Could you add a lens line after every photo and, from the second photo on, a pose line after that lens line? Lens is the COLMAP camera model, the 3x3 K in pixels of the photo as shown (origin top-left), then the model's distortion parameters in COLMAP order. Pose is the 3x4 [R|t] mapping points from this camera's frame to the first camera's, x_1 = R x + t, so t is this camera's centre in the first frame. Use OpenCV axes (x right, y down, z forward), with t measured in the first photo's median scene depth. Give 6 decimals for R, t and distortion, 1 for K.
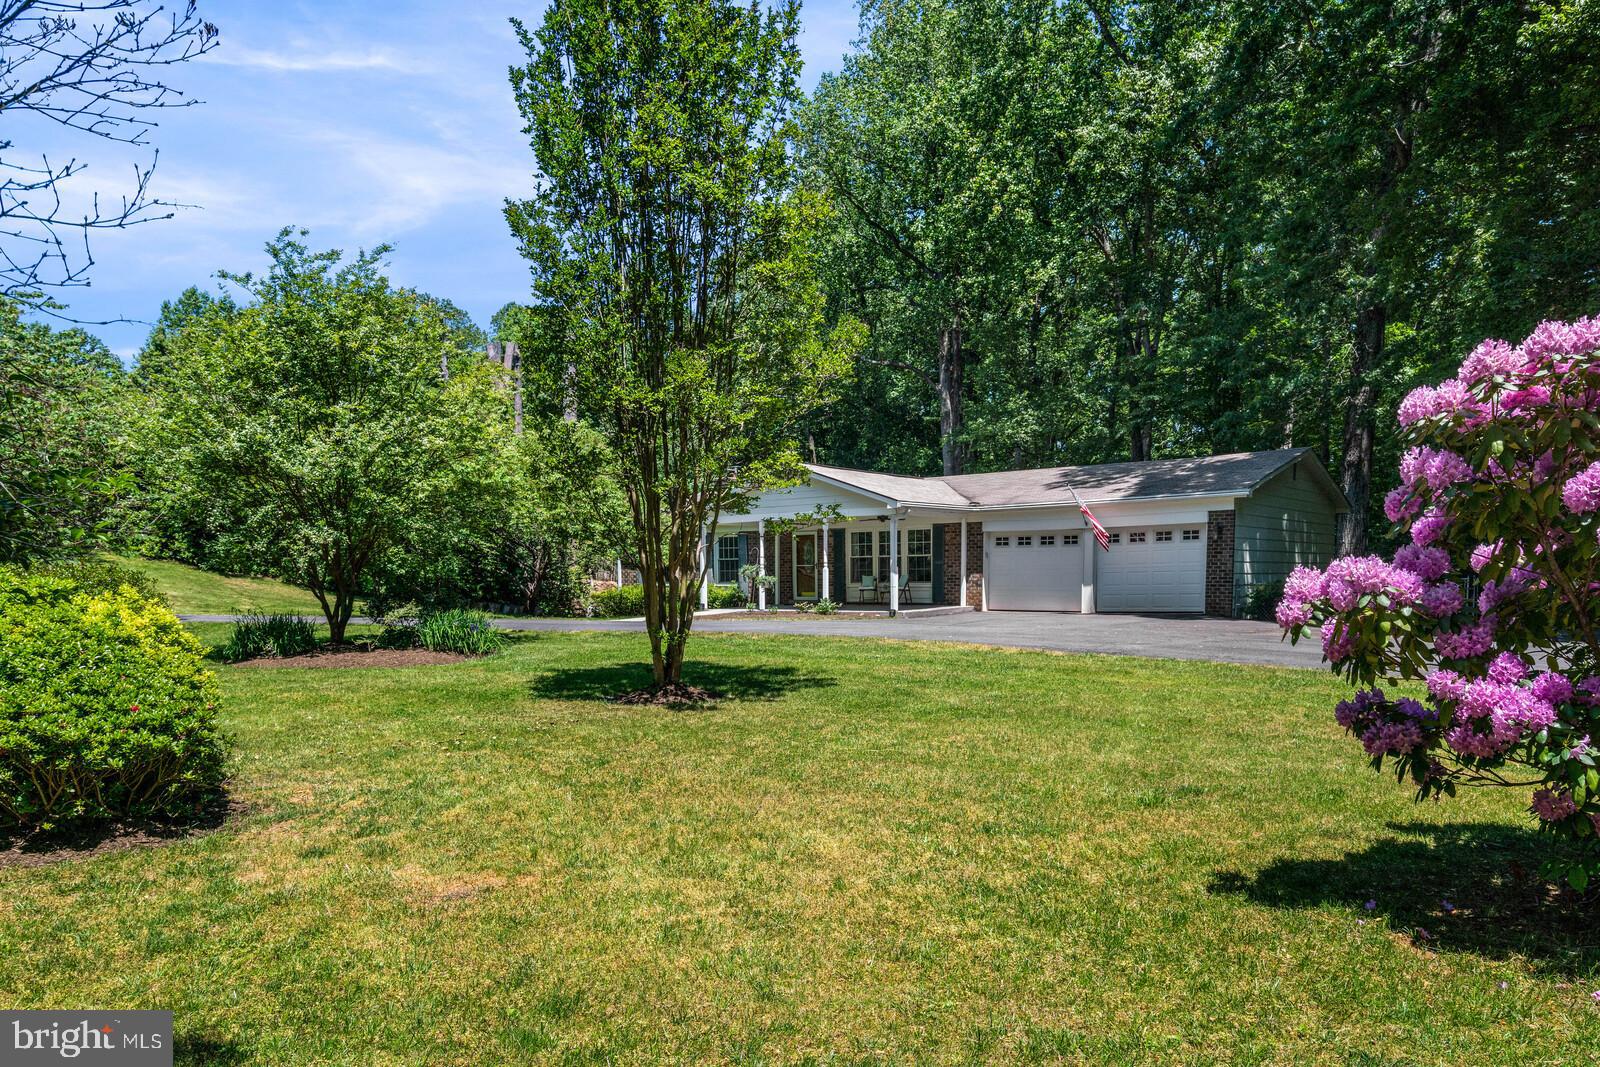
lens RADIAL K [[1044.2, 0, 800.0], [0, 1044.2, 533.5], [0, 0, 1]] dist [-0.000105, -0.000027]
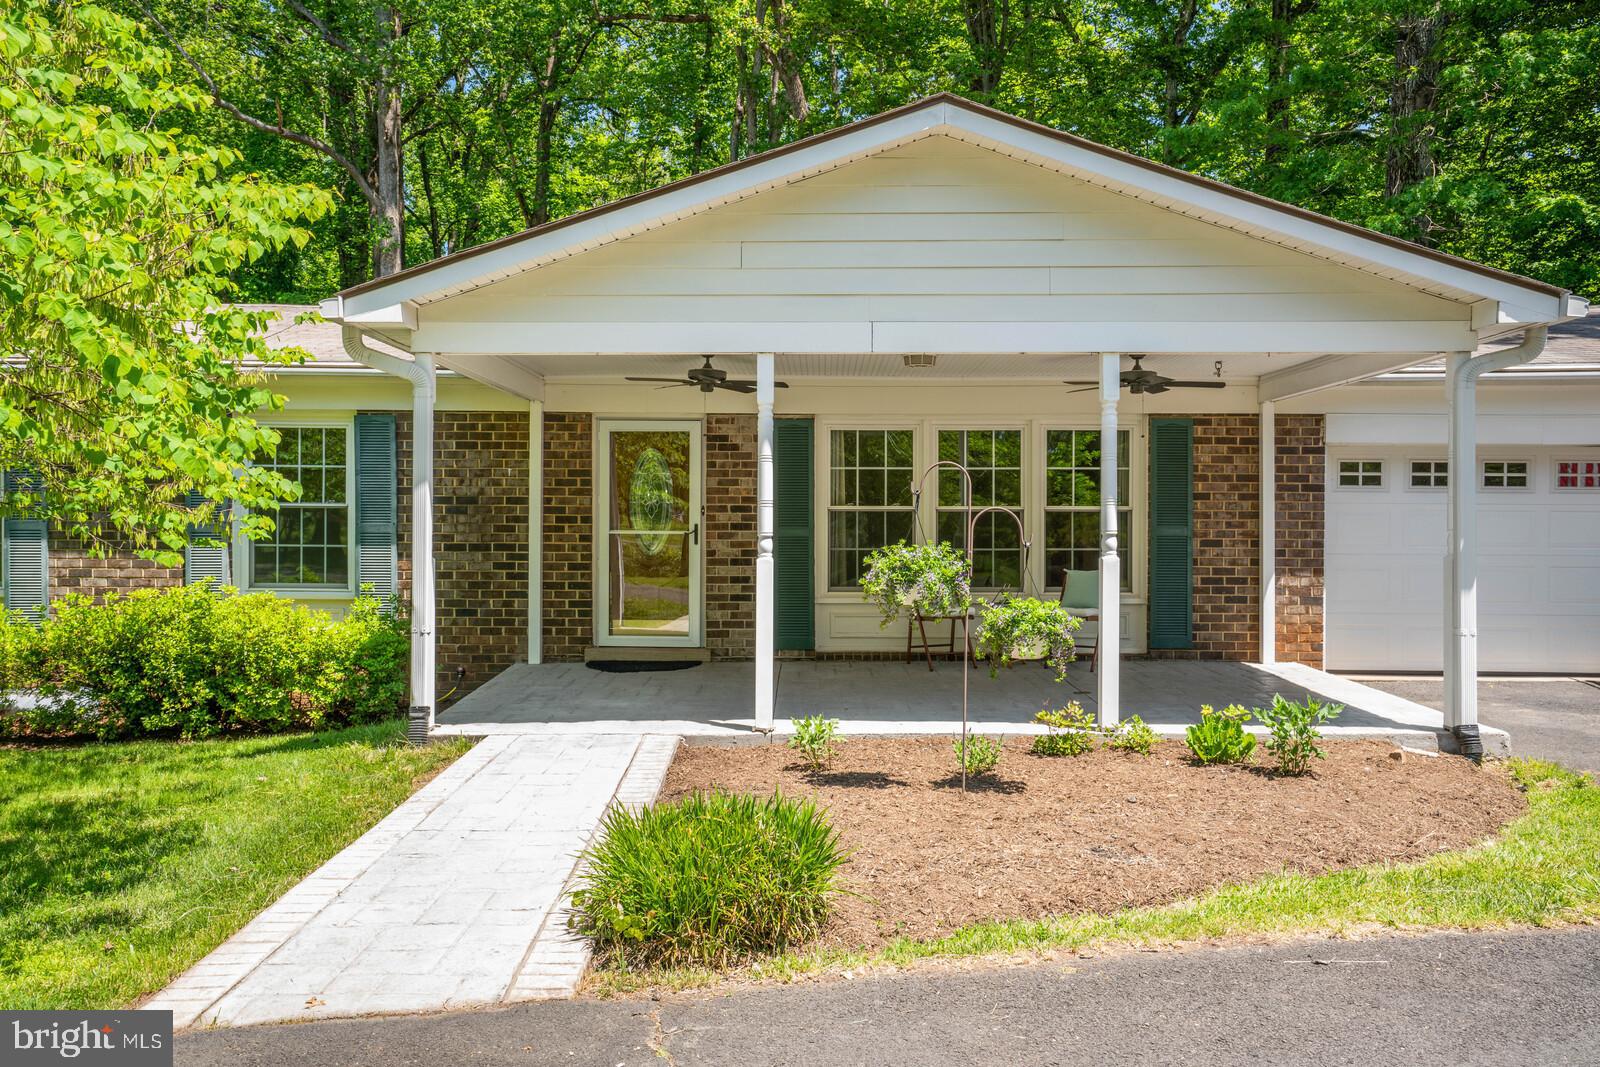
lens RADIAL K [[1239.5, 0, 801.1], [0, 1239.5, 524.2], [0, 0, 1]] dist [0.024731, 0.004480]
pose [[0.791112, 0.005679, 0.611645, -0.195928], [-0.036213, 0.998638, 0.037566, 0.015247], [-0.610598, -0.051868, 0.790240, 0.774686]]
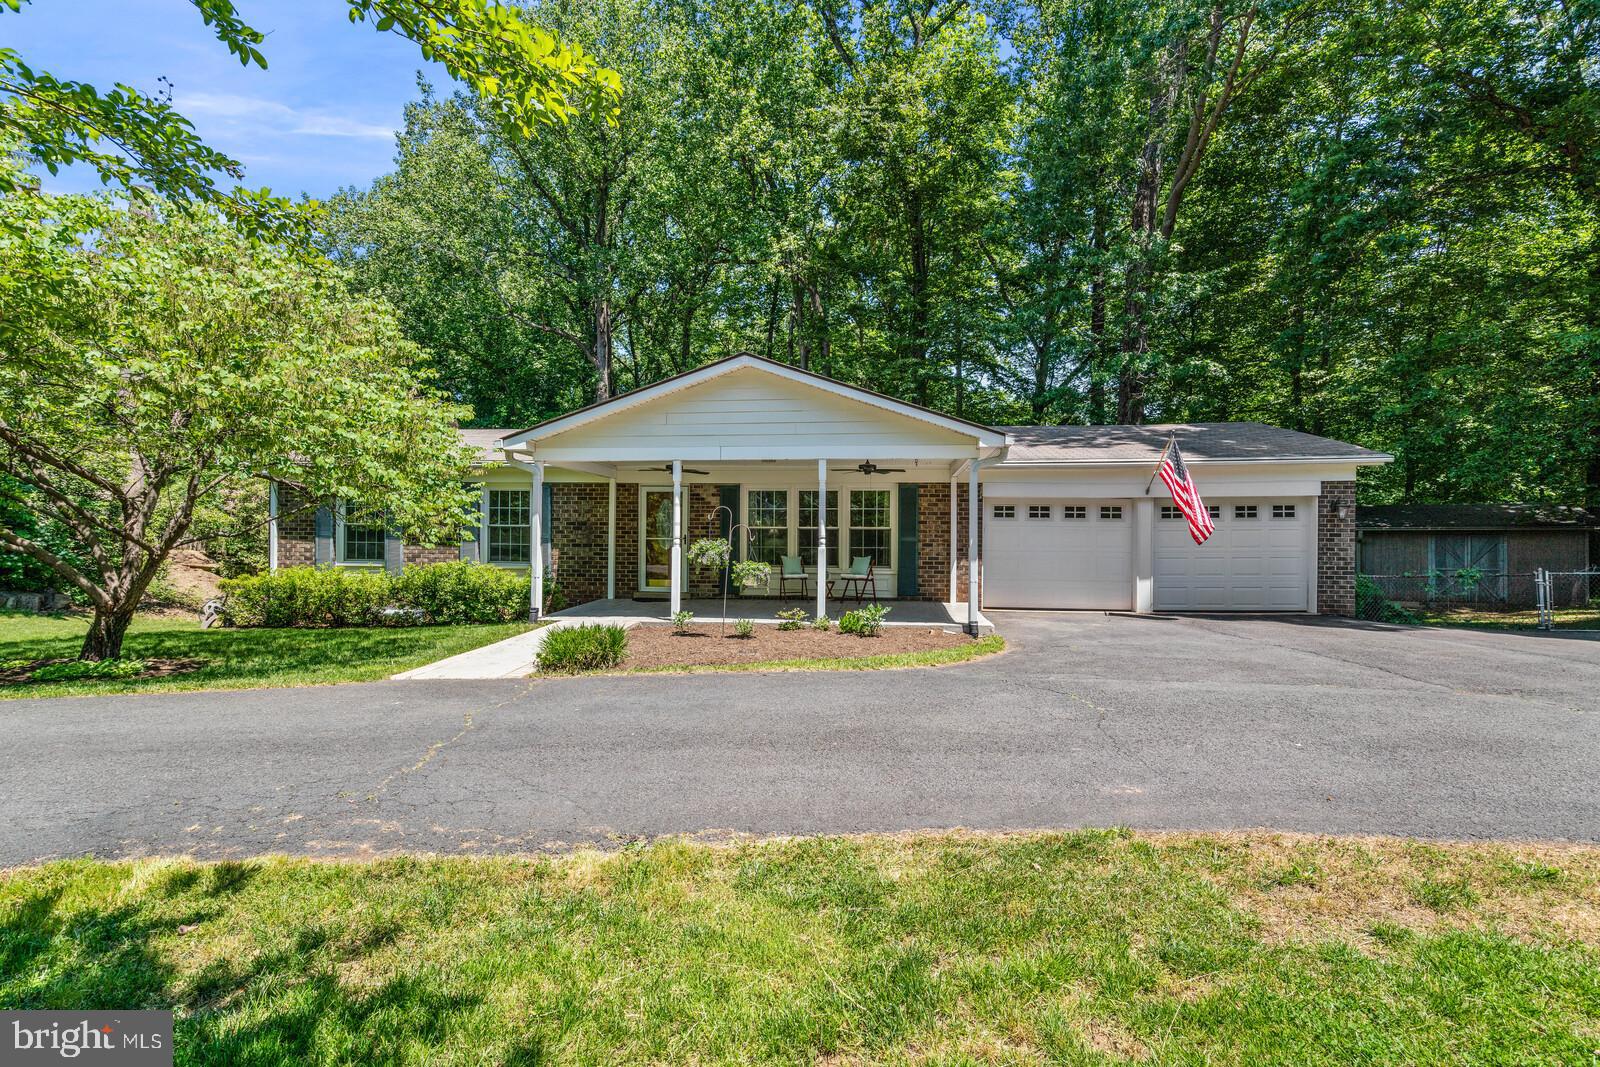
lens RADIAL K [[765.4, 0, 800.0], [0, 765.4, 533.5], [0, 0, 1]] dist [-0.000289, -0.000019]
pose [[0.849297, 0.015986, 0.527673, -0.189869], [-0.036951, 0.998890, 0.029212, 0.012187], [-0.526621, -0.044308, 0.848945, 0.623763]]
